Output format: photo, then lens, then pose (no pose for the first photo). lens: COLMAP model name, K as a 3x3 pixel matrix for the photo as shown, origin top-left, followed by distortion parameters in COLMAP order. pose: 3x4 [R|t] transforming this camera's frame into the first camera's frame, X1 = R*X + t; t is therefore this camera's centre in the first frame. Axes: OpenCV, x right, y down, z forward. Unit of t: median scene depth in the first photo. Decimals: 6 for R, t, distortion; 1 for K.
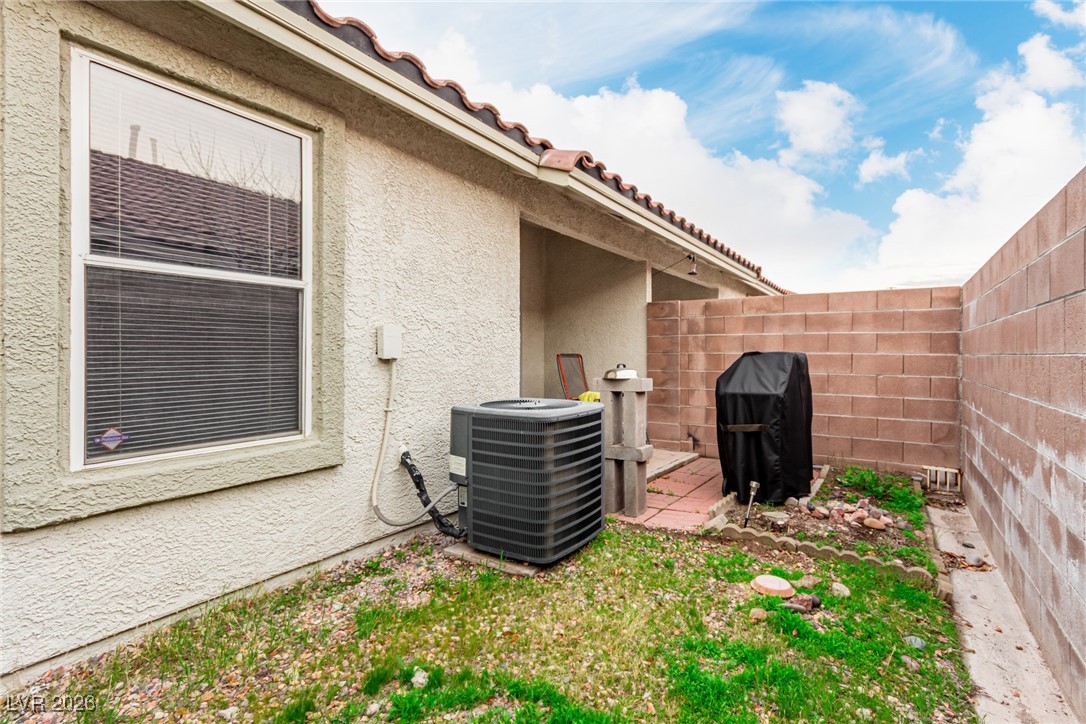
lens RADIAL K [[503.8, 0, 543.8], [0, 503.8, 357.5], [0, 0, 1]] dist [0.003570, 0.000686]
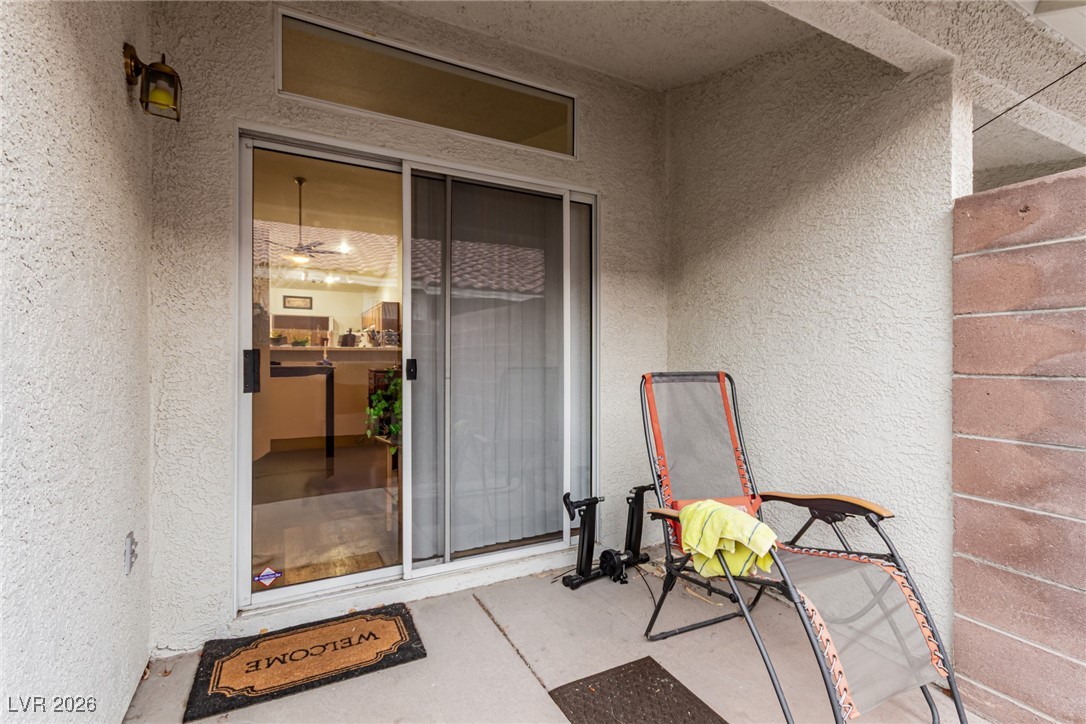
lens RADIAL K [[503.8, 0, 545.9], [0, 503.8, 356.9], [0, 0, 1]] dist [0.003570, 0.000686]
pose [[0.886597, -0.000346, -0.462542, 0.133012], [0.000504, 1.000000, 0.000217, -0.019315], [0.462542, -0.000426, 0.886597, 0.638345]]
